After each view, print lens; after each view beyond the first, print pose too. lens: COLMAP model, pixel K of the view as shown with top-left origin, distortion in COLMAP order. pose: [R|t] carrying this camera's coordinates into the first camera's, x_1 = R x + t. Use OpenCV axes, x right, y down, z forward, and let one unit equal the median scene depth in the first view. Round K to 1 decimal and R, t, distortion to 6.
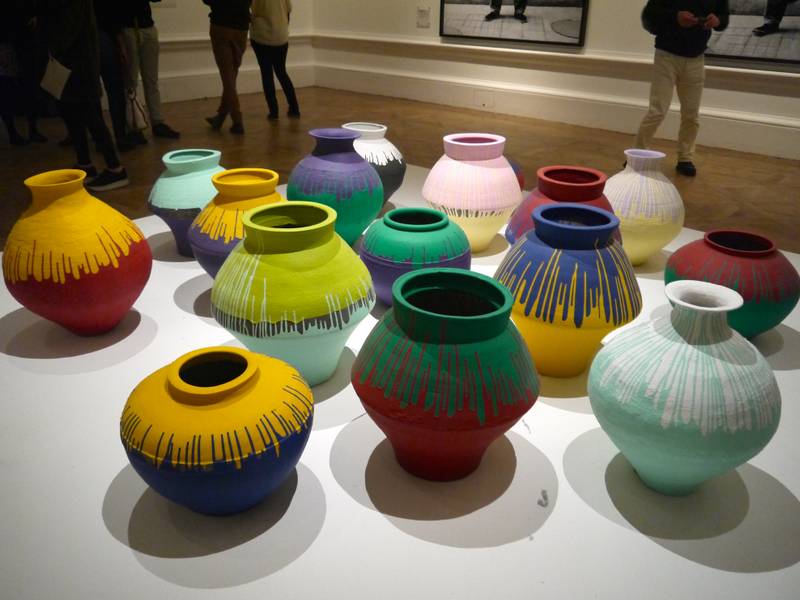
lens RADIAL K [[659.7, 0, 400.0], [0, 659.7, 300.0], [0, 0, 1]] dist [-0.038866, 0.020648]
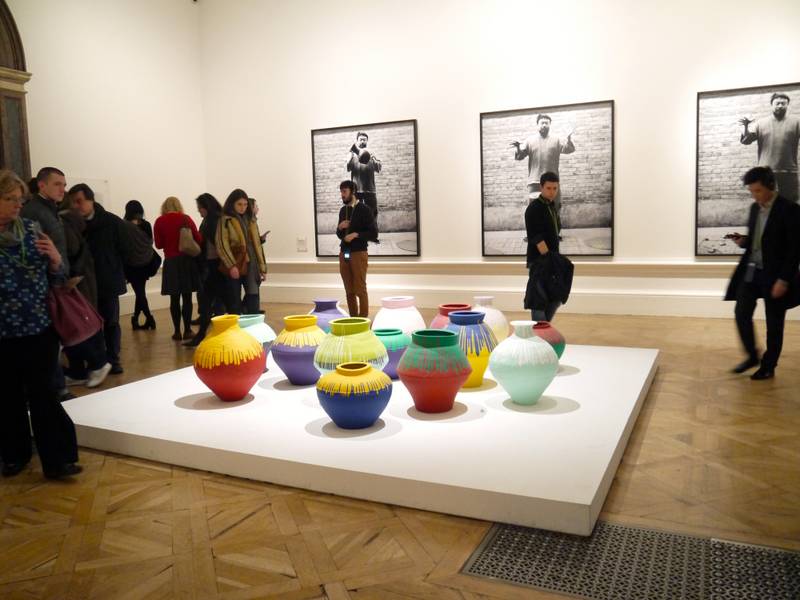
lens RADIAL K [[659.7, 0, 400.0], [0, 659.7, 300.0], [0, 0, 1]] dist [-0.038866, 0.020648]
pose [[0.960968, -0.073499, 0.266718, -0.563013], [0.154939, 0.941673, -0.298741, 0.475022], [-0.229204, 0.328406, 0.916305, -1.065462]]
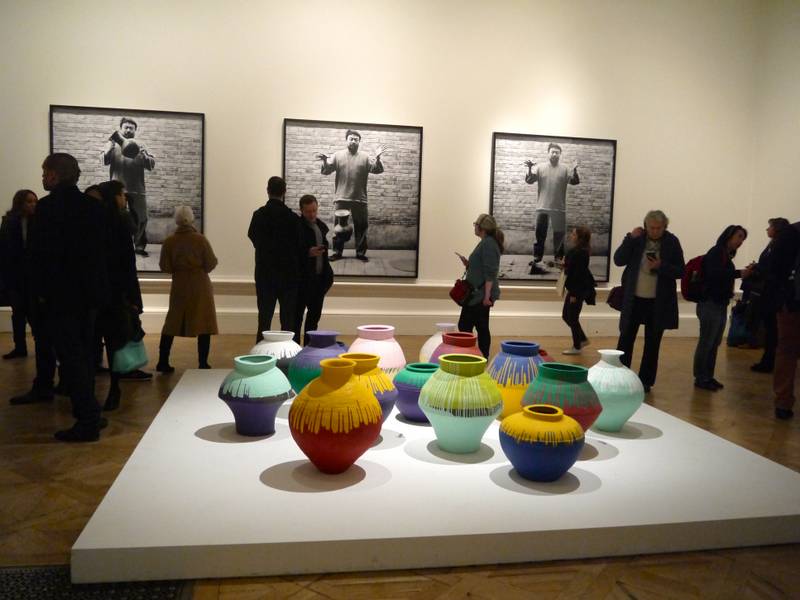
lens RADIAL K [[682.6, 0, 400.0], [0, 682.6, 300.0], [0, 0, 1]] dist [-0.040313, 0.012337]
pose [[0.615837, -0.068506, 0.784890, -1.744694], [0.314648, 0.934705, -0.165295, -0.013325], [-0.722317, 0.348759, 0.597181, -0.127115]]
